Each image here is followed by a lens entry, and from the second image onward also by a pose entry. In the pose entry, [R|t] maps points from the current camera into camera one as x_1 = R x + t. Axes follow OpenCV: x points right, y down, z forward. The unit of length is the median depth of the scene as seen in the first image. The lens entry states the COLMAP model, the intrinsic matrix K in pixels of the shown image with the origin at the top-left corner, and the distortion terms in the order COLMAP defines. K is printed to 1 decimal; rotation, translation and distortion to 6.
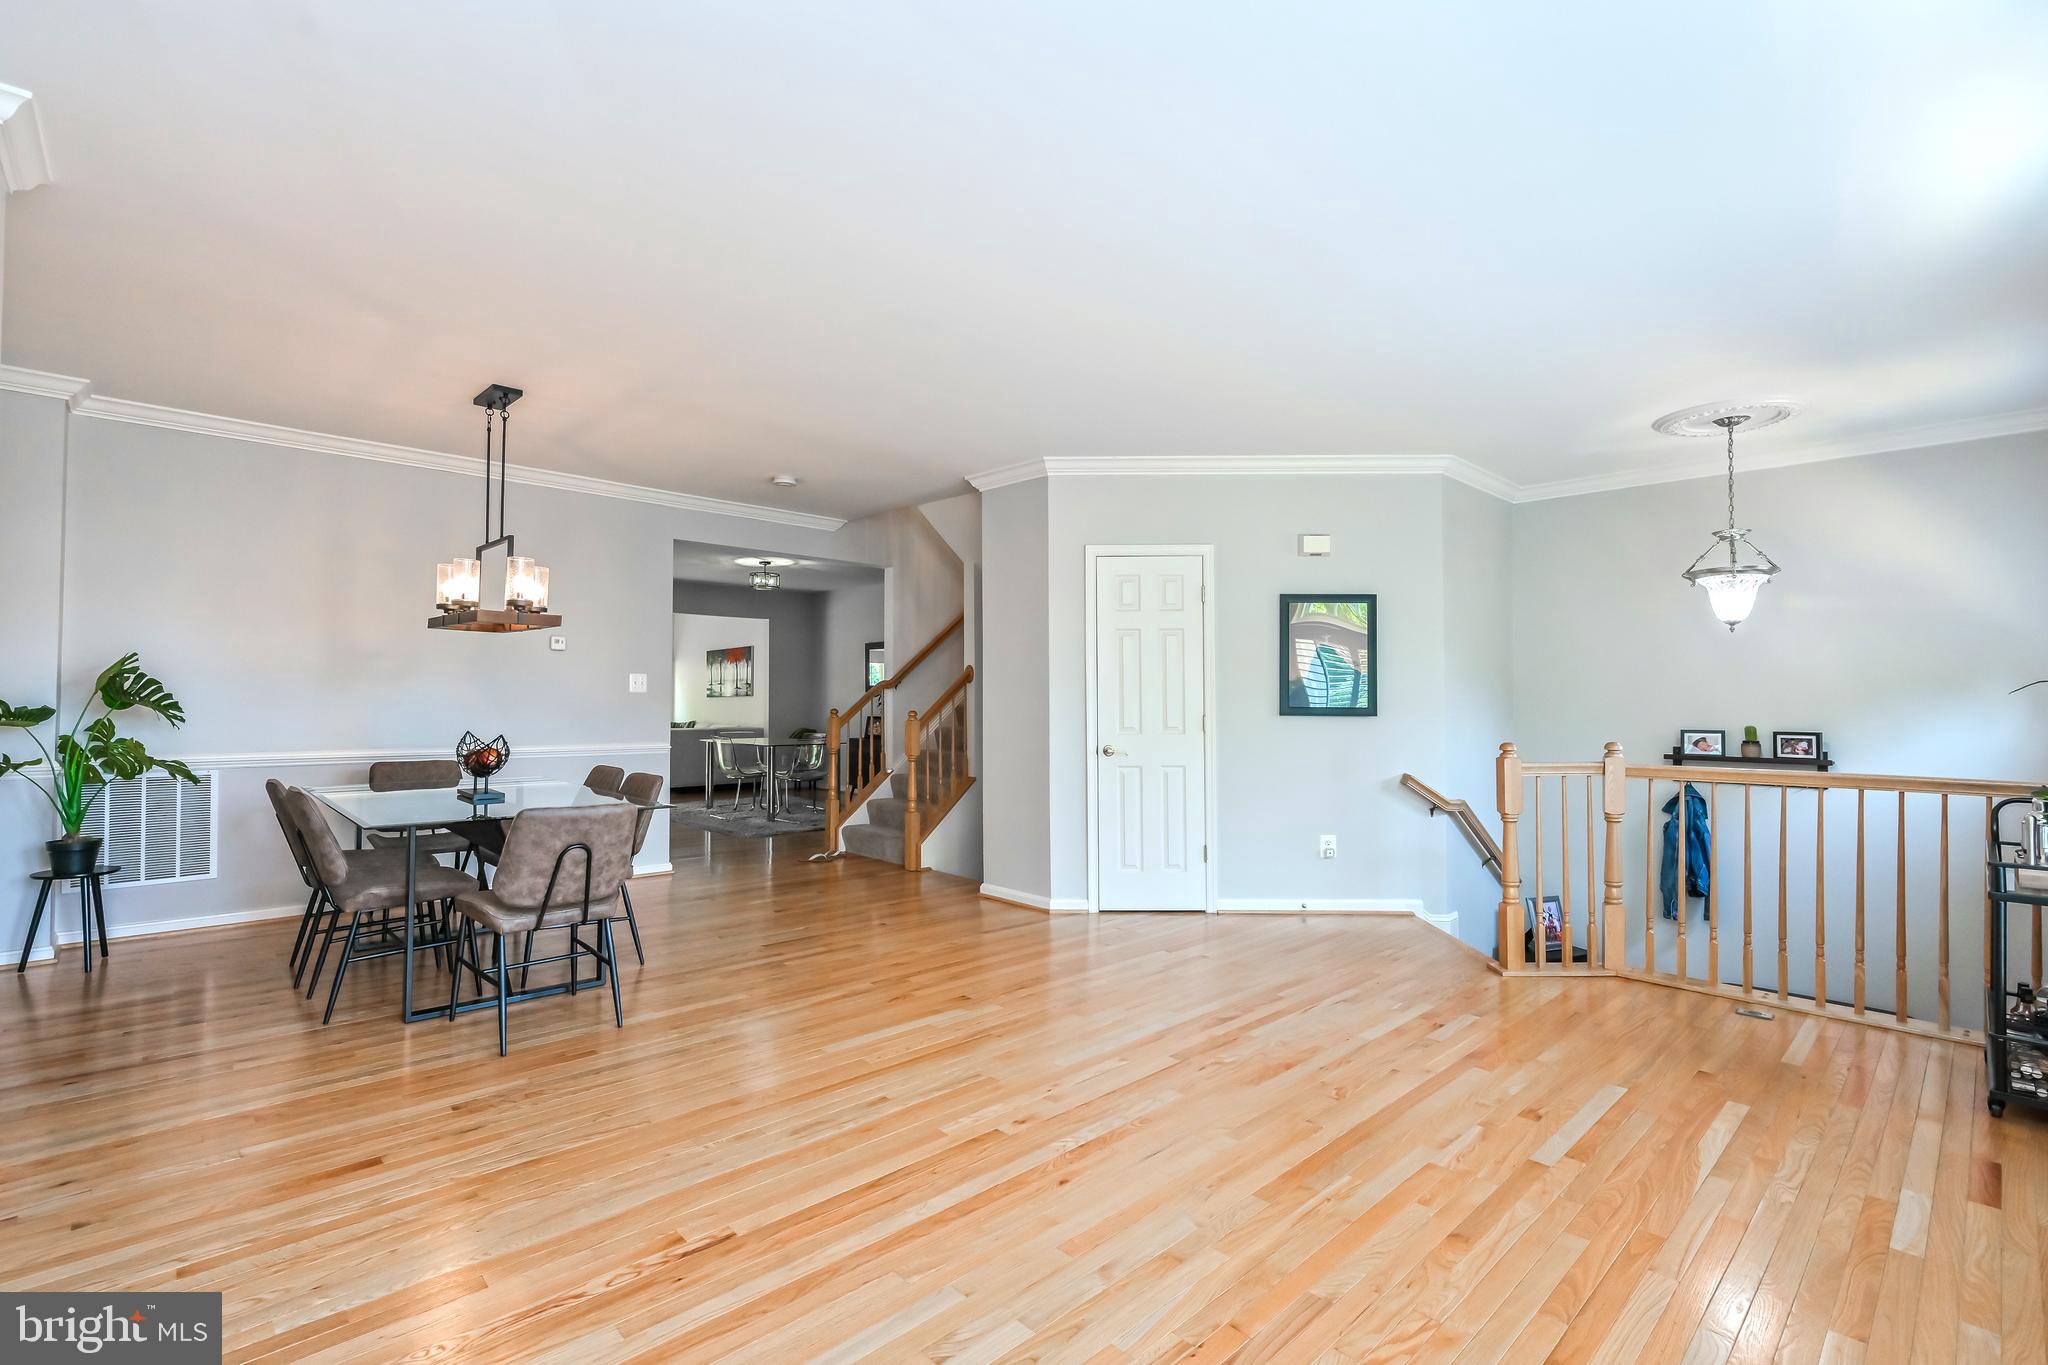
lens RADIAL K [[907.8, 0, 1059.0], [0, 907.8, 689.0], [0, 0, 1]] dist [-0.000783, -0.000713]
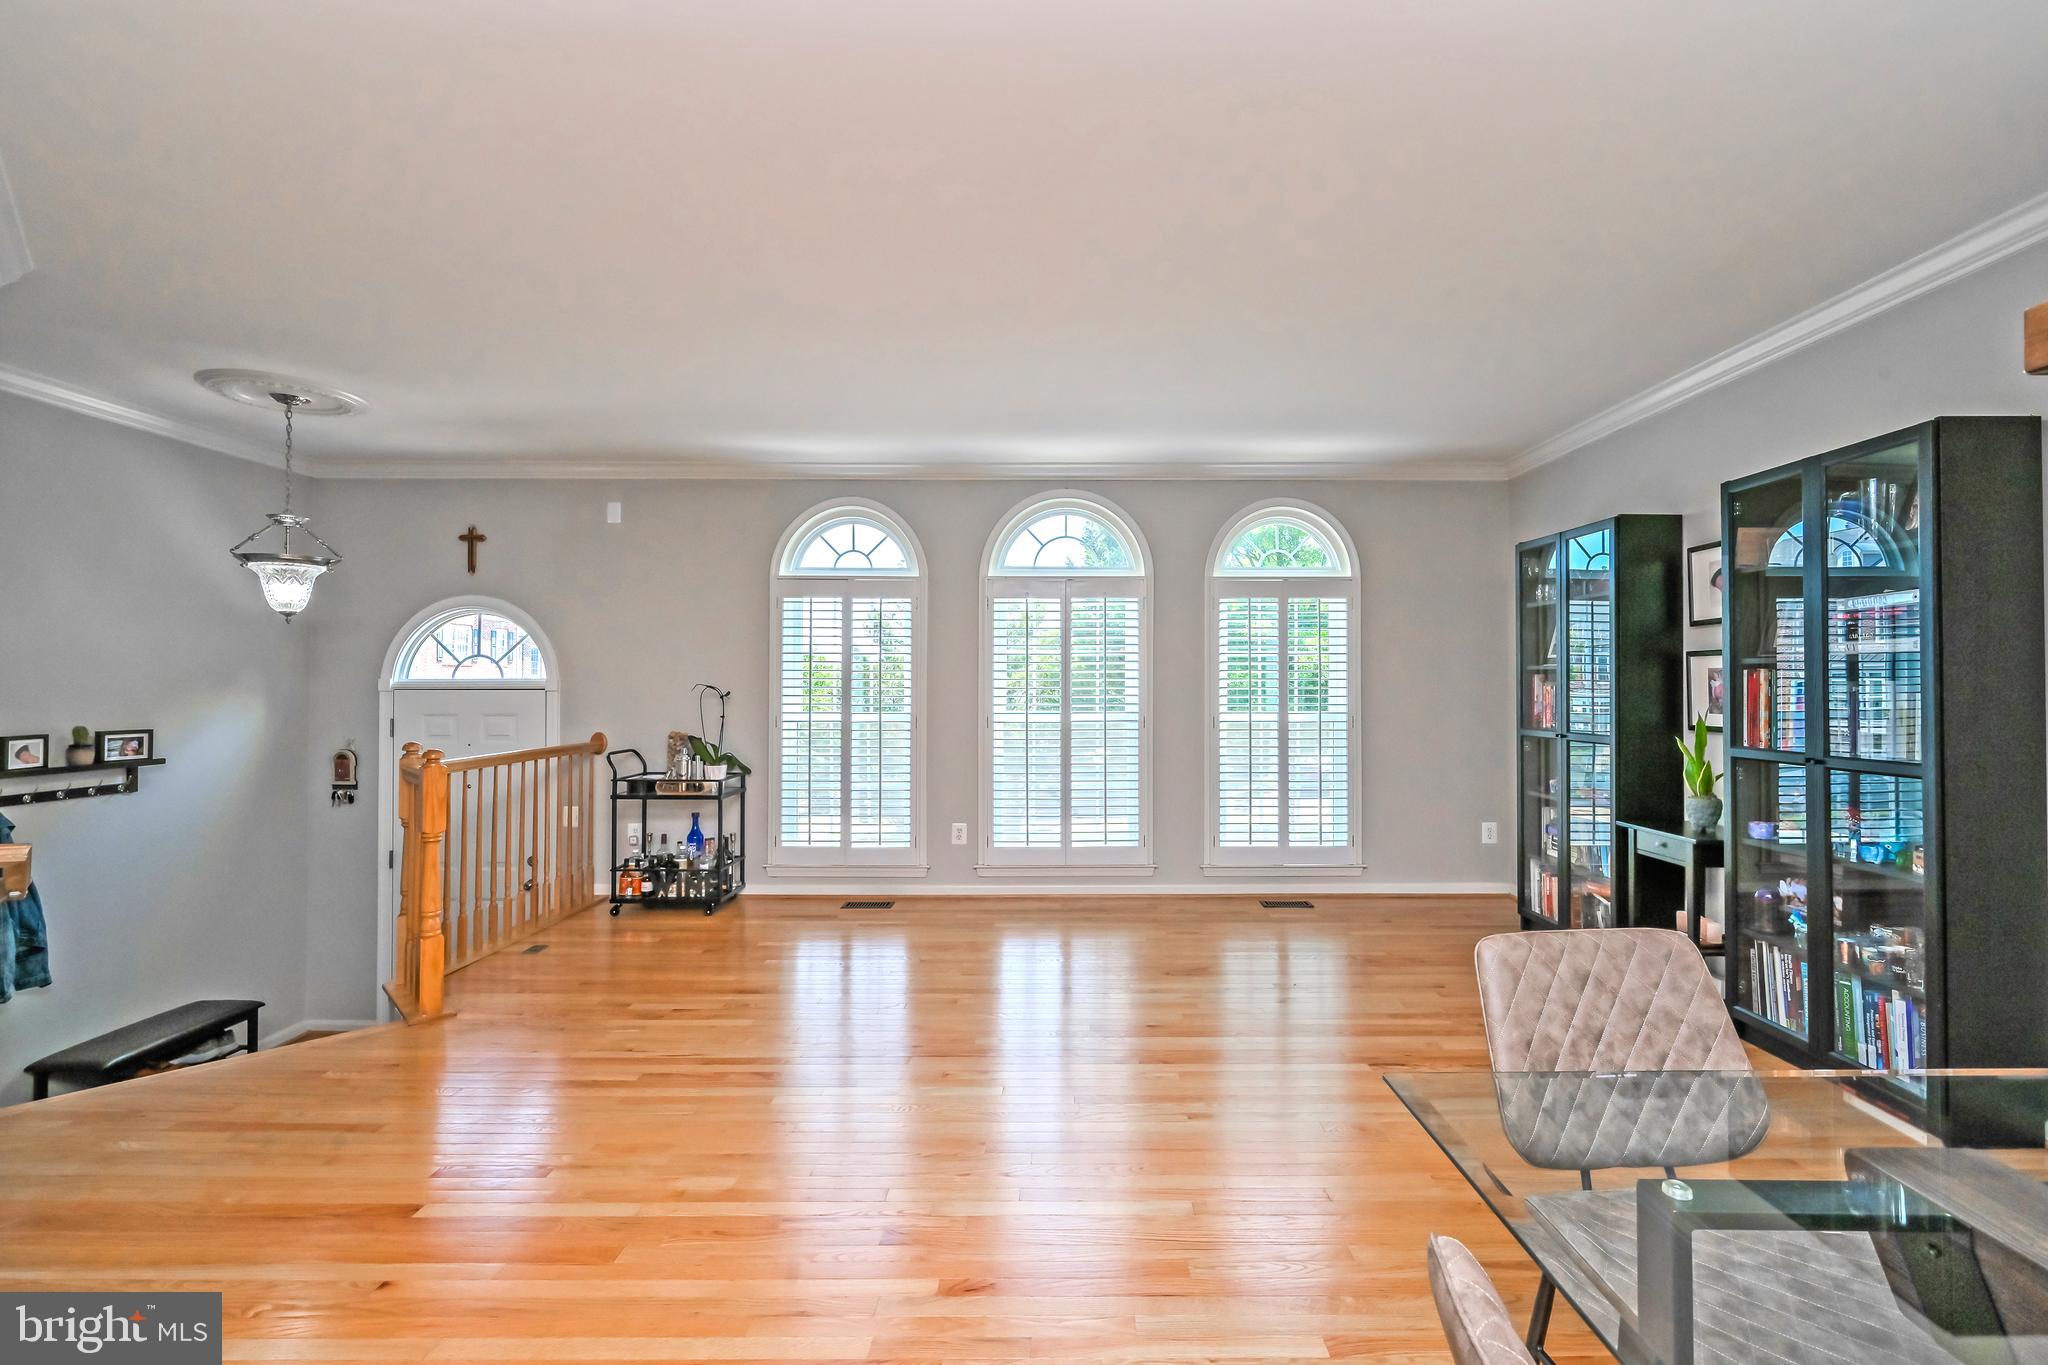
lens RADIAL K [[865.7, 0, 1039.8], [0, 865.7, 677.2], [0, 0, 1]] dist [-0.001072, 0.001340]
pose [[-0.677699, 0.000439, 0.735340, -0.441436], [-0.014880, 0.999787, -0.014310, -0.005774], [-0.735189, -0.020640, -0.677548, 1.007938]]
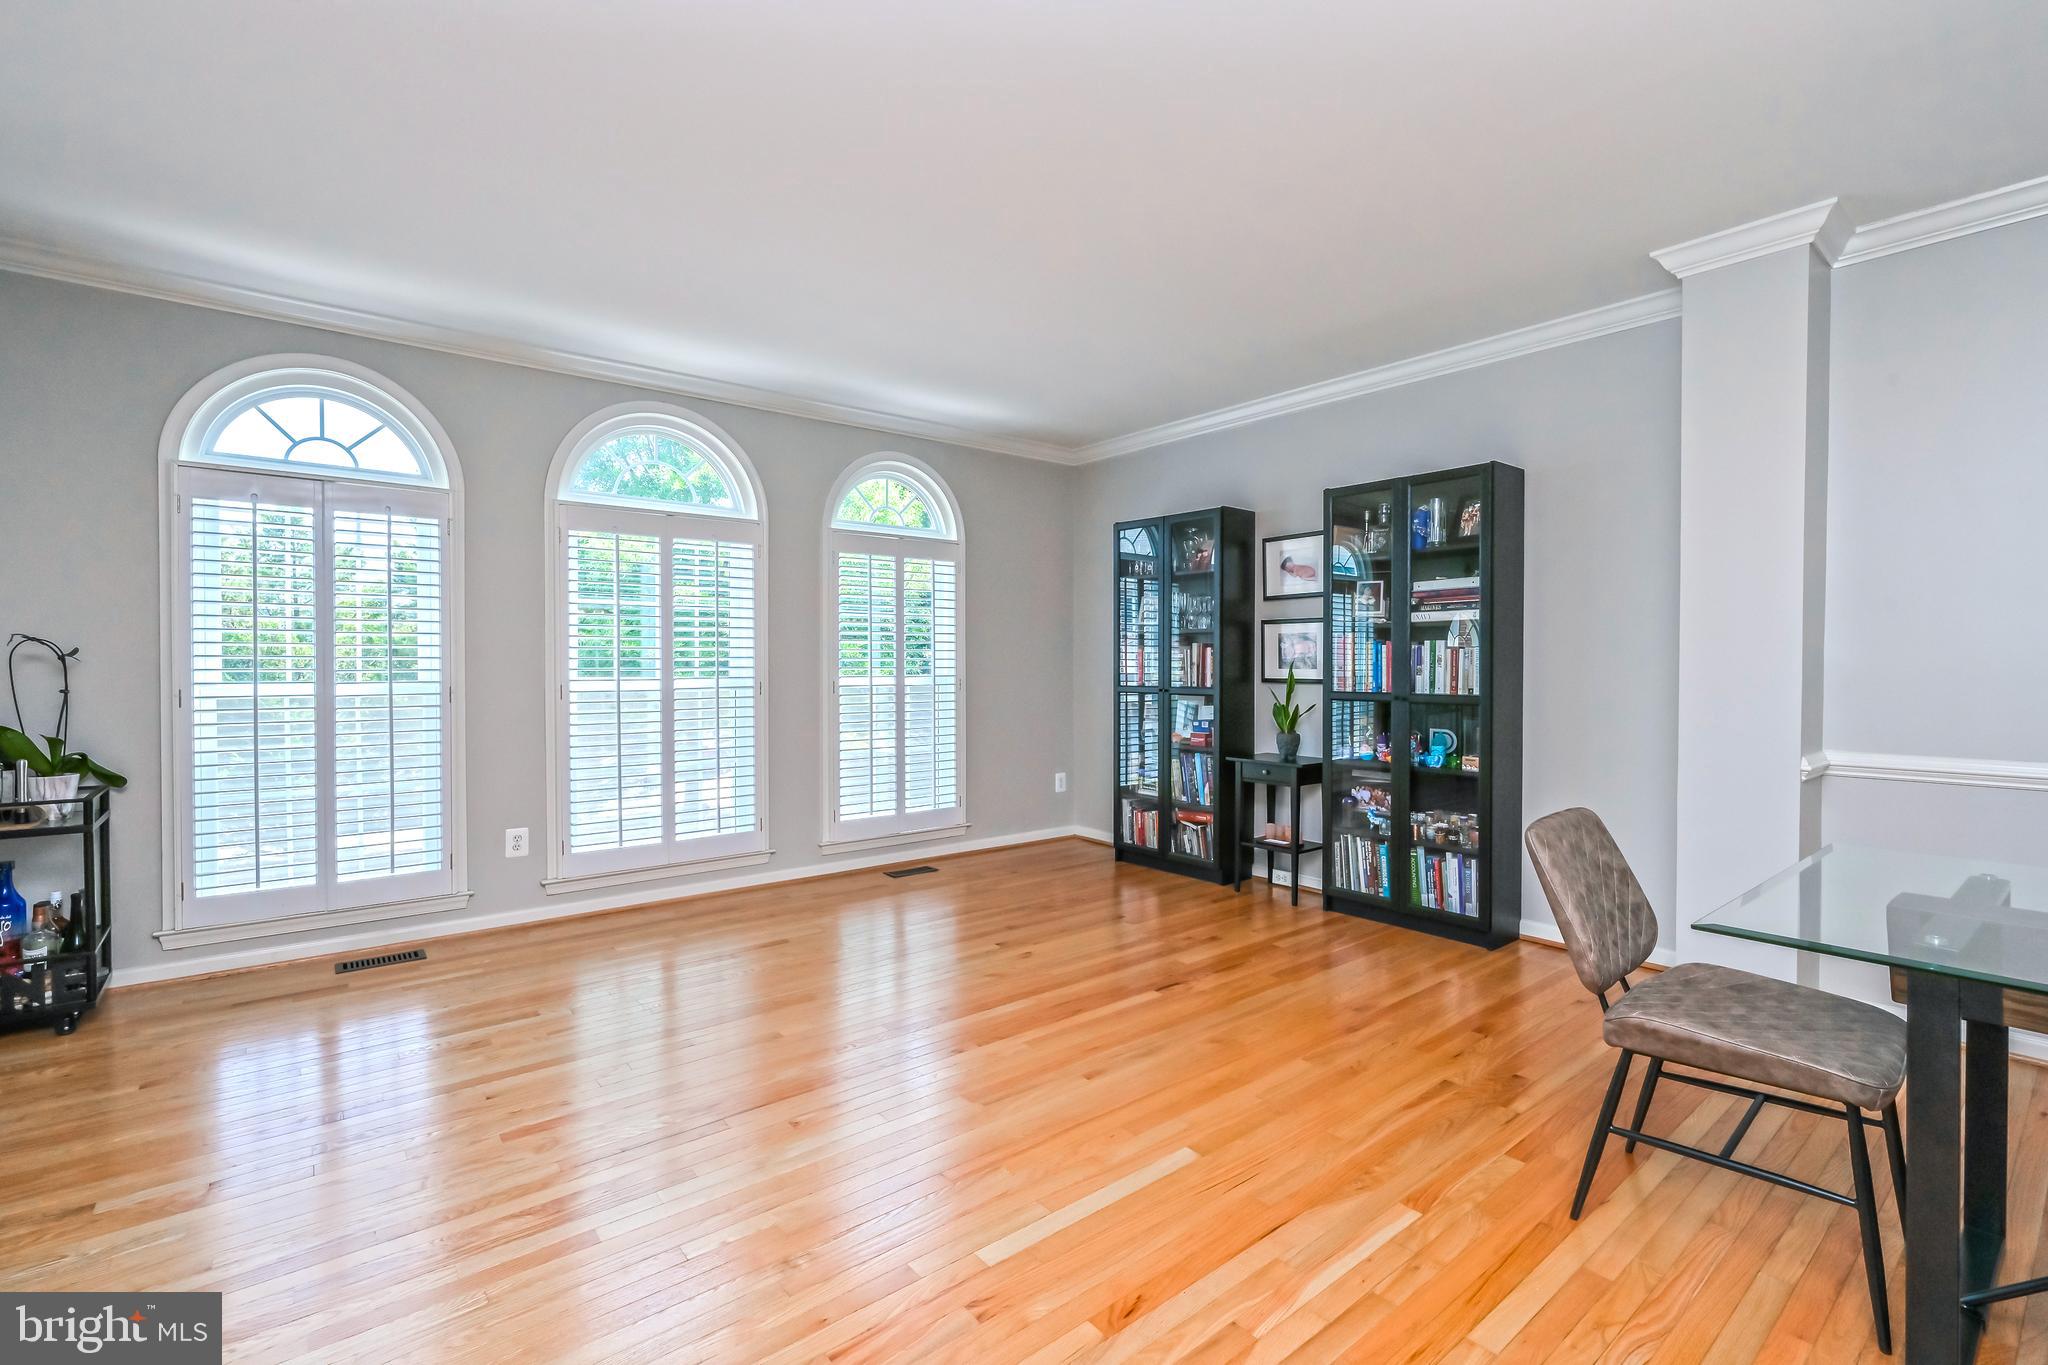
lens RADIAL K [[911.9, 0, 1022.0], [0, 911.9, 671.2], [0, 0, 1]] dist [0.000337, -0.000325]
pose [[-0.989202, -0.010505, 0.146183, -0.149379], [-0.010725, 0.999942, -0.000717, 0.013111], [-0.146167, -0.002277, -0.989257, 1.121326]]
